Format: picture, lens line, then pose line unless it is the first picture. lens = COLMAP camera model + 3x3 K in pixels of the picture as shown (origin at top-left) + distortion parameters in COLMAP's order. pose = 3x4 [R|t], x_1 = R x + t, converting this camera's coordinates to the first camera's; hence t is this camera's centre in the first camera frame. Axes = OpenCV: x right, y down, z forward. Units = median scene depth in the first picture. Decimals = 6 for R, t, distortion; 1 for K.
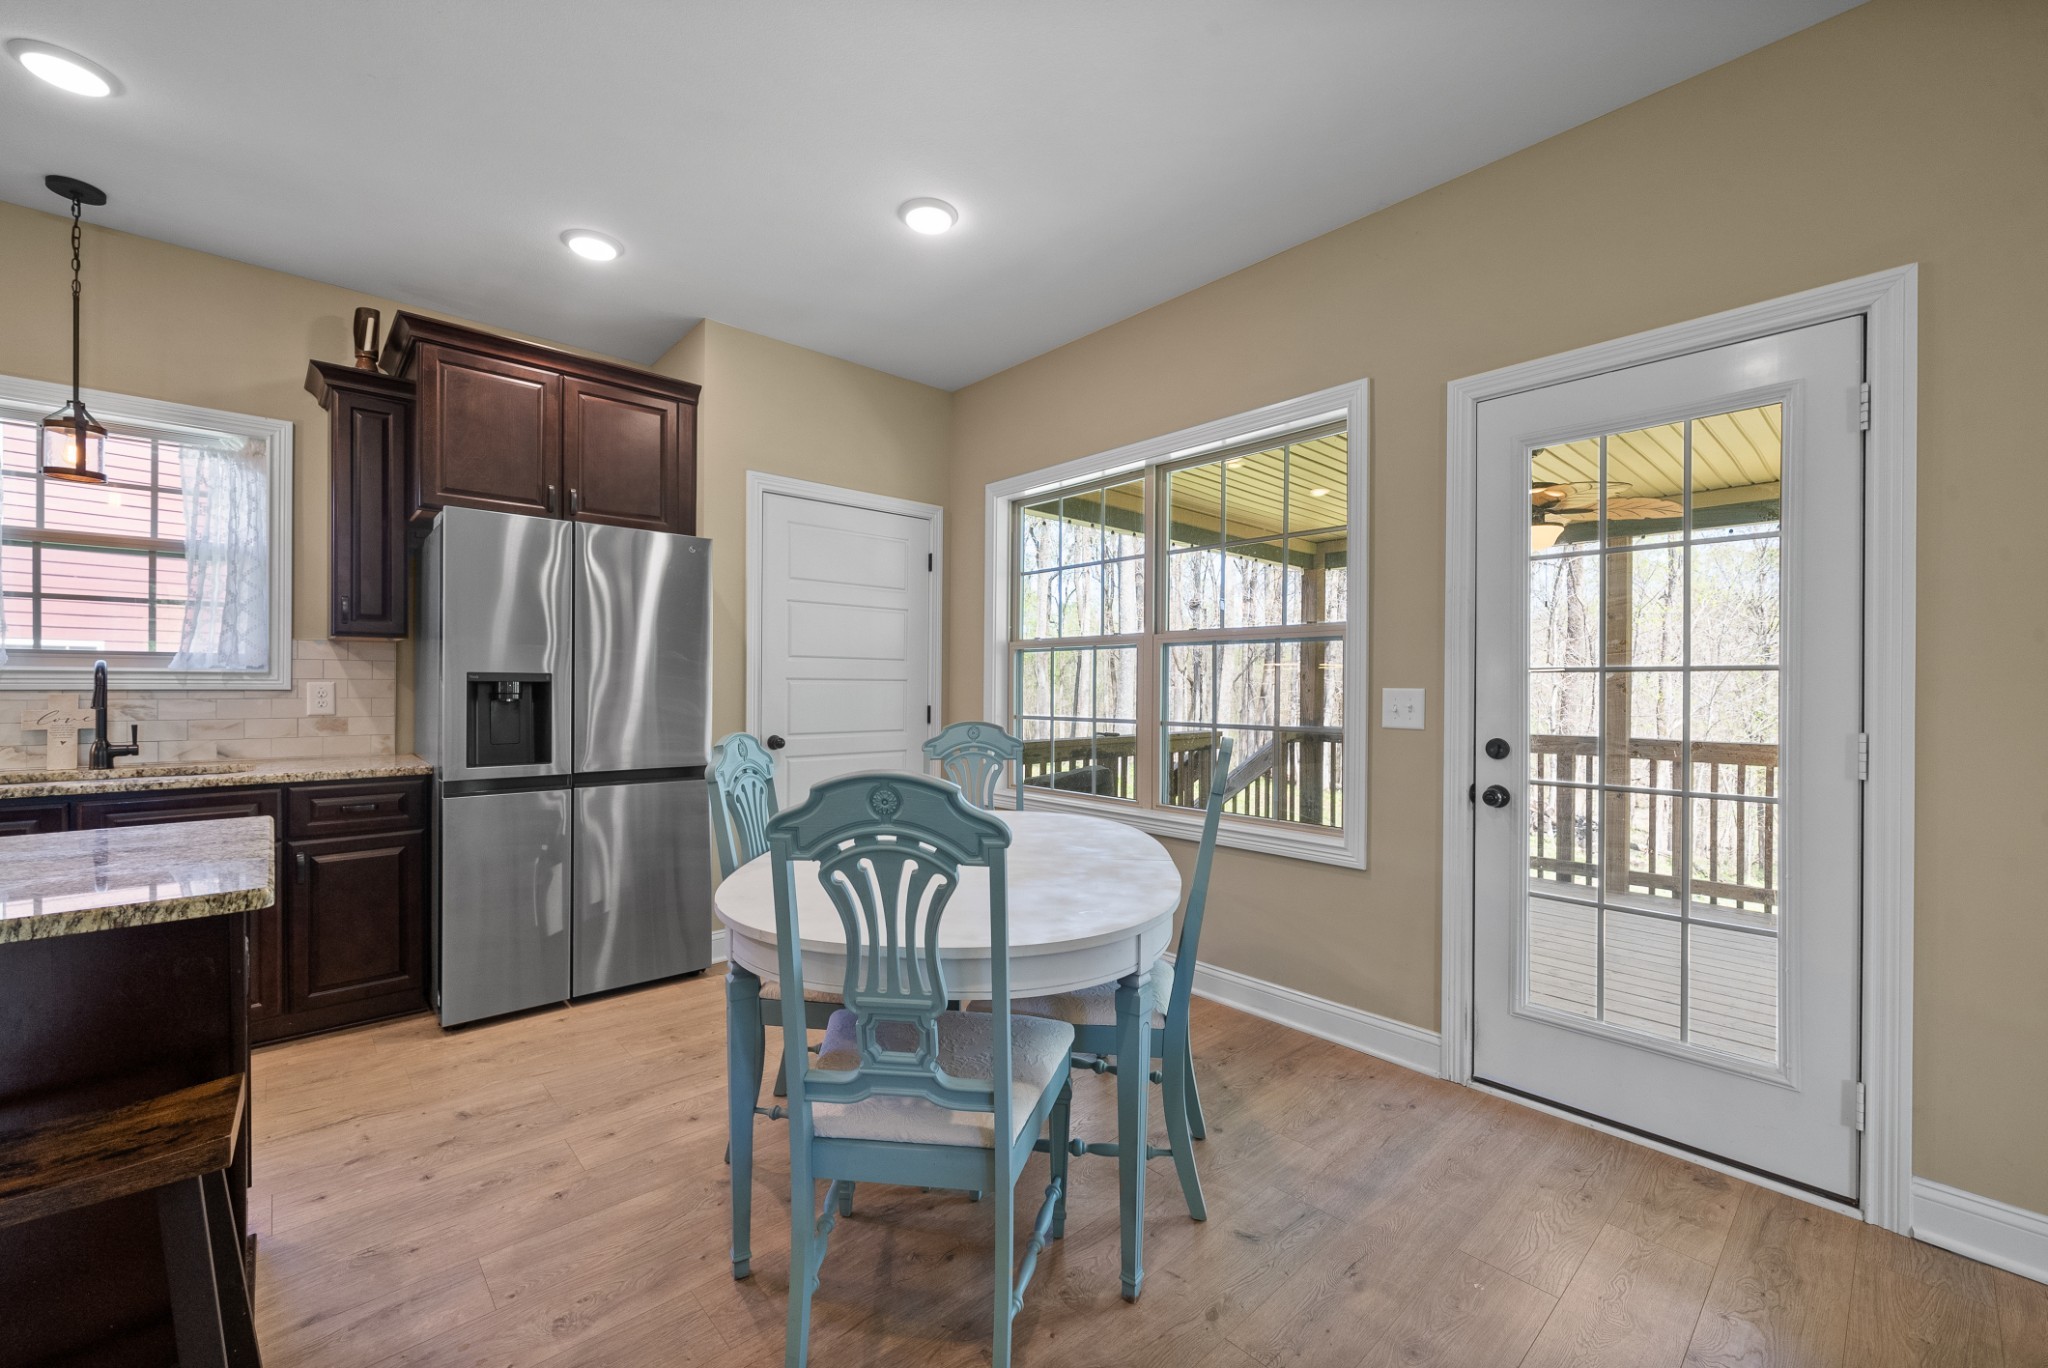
lens RADIAL K [[811.2, 0, 1014.3], [0, 811.2, 688.3], [0, 0, 1]] dist [-0.005413, 0.000021]
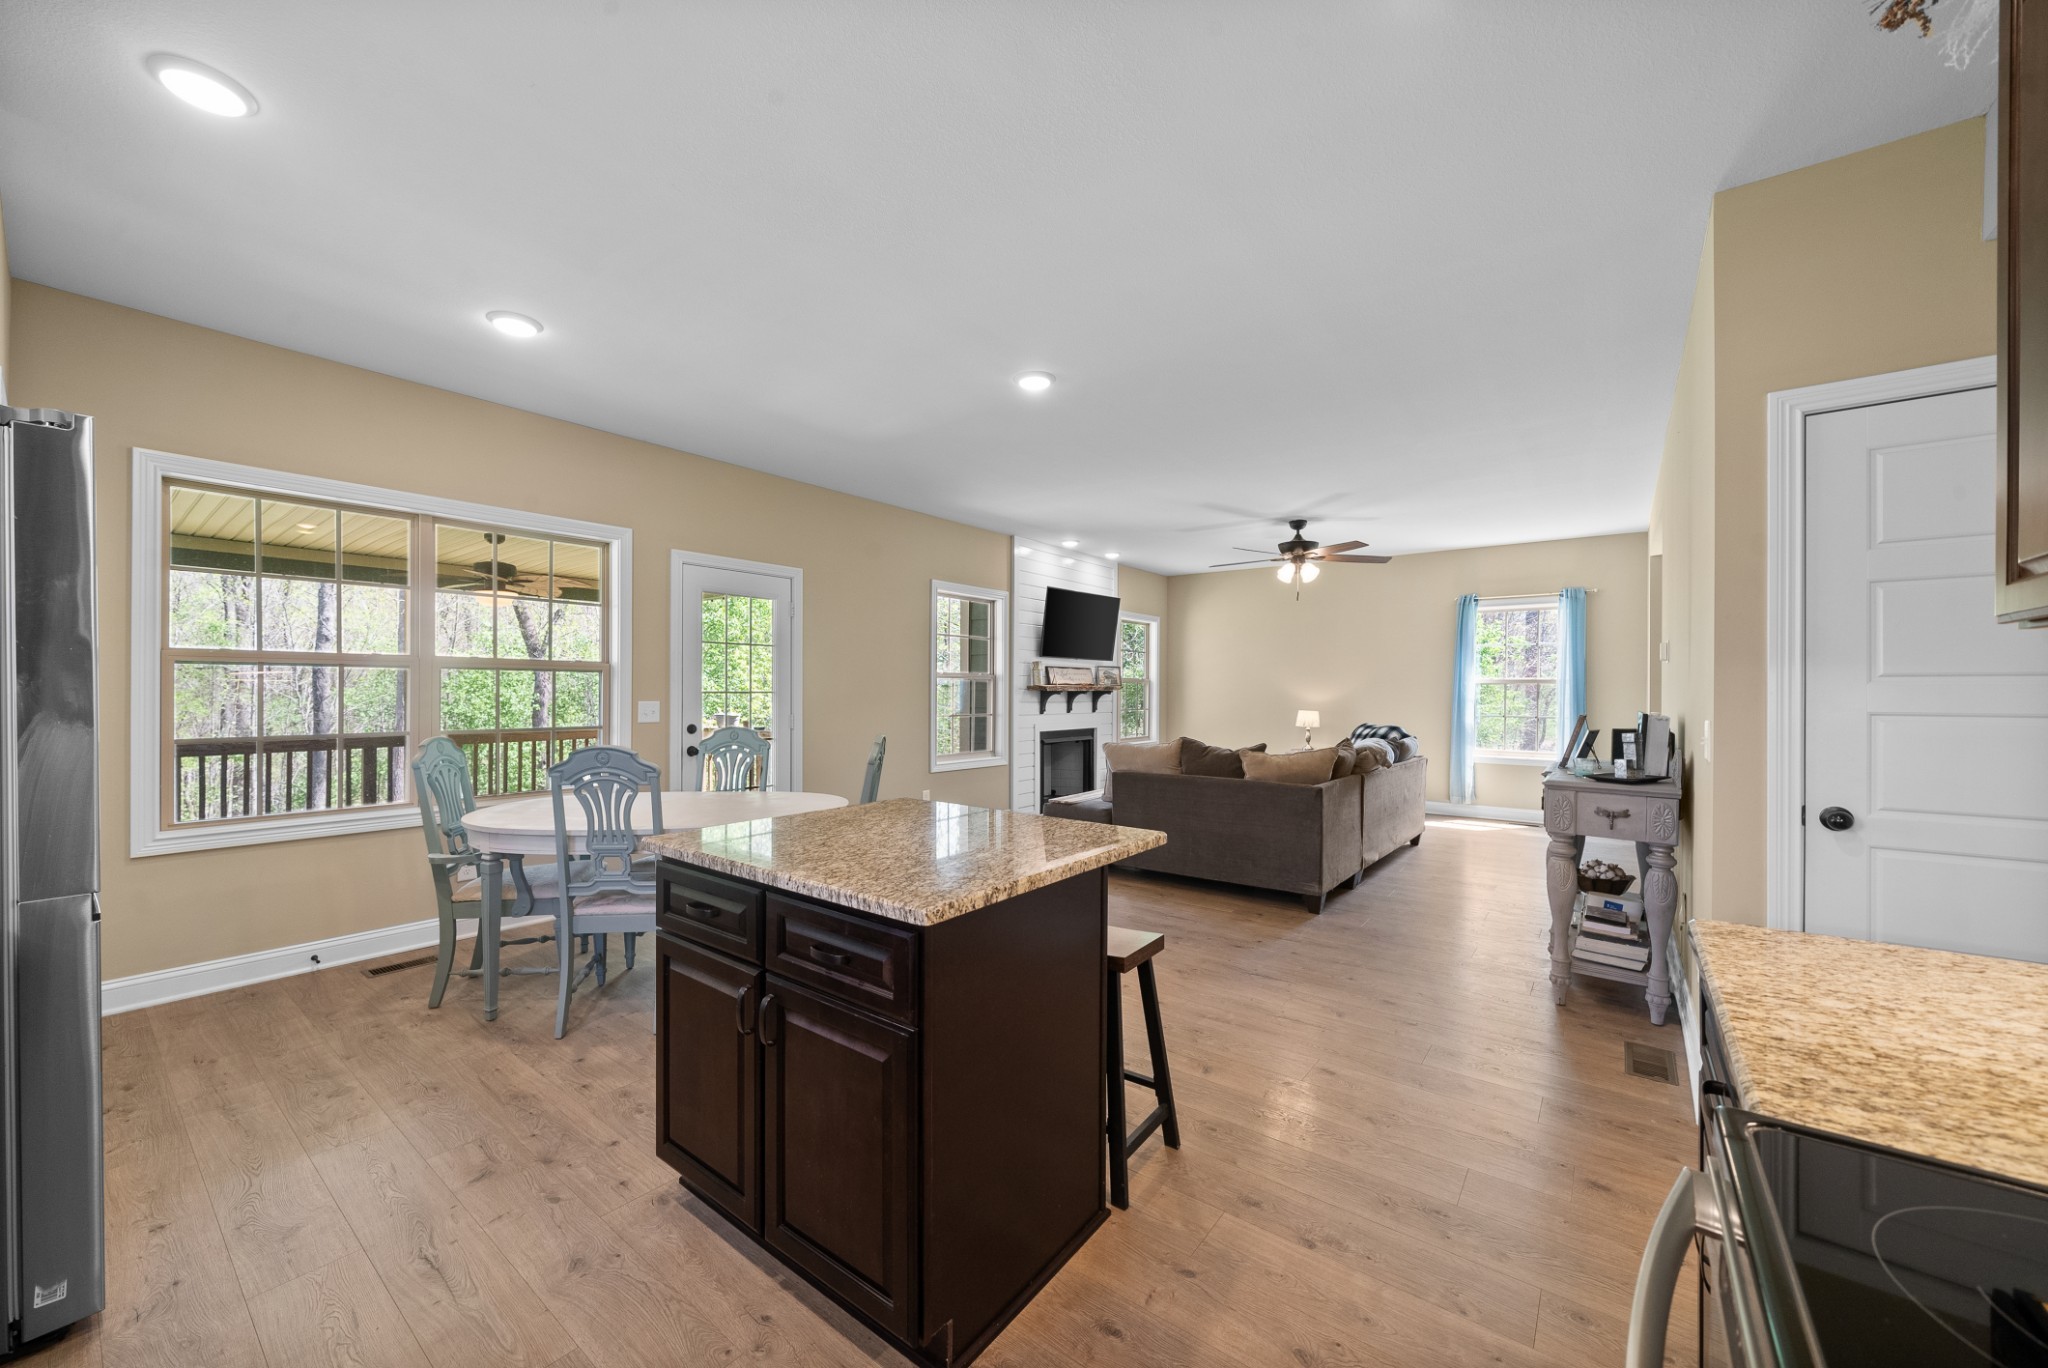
lens RADIAL K [[780.8, 0, 1013.5], [0, 780.8, 691.9], [0, 0, 1]] dist [-0.001683, 0.000308]
pose [[-0.183724, -0.006884, 0.982954, -1.357504], [-0.003997, 0.999972, 0.006256, -0.034099], [-0.982970, -0.002780, -0.183746, 0.469436]]
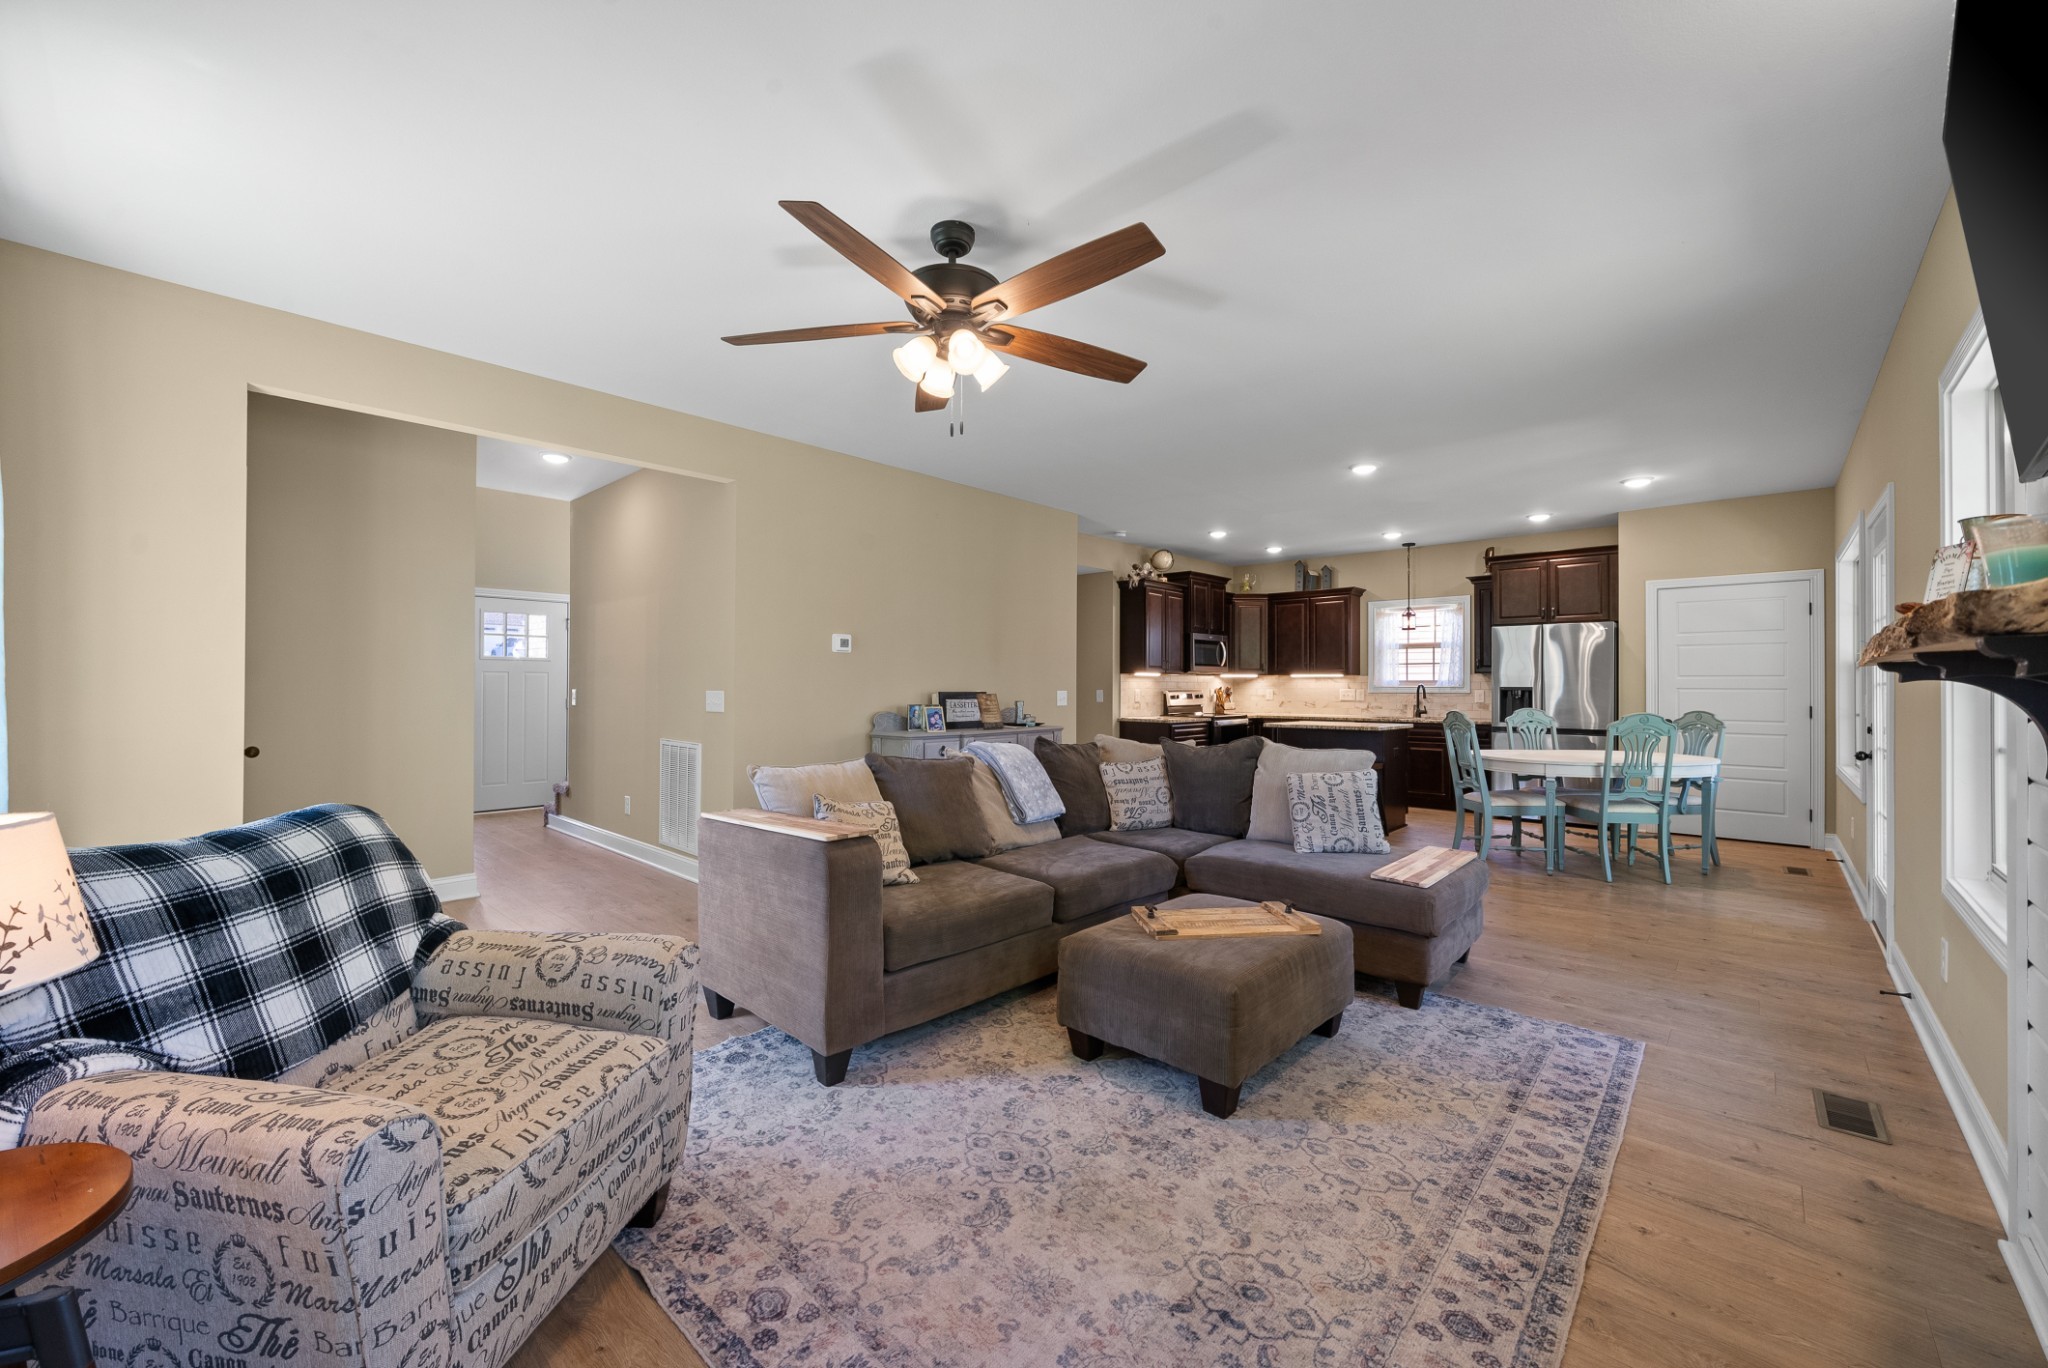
lens RADIAL K [[811.2, 0, 998.0], [0, 811.2, 675.2], [0, 0, 1]] dist [-0.005413, 0.000021]
pose [[0.065608, -0.017108, -0.997699, 1.907290], [-0.005832, 0.999829, -0.017528, -0.002493], [0.997828, 0.006968, 0.065497, -0.848489]]
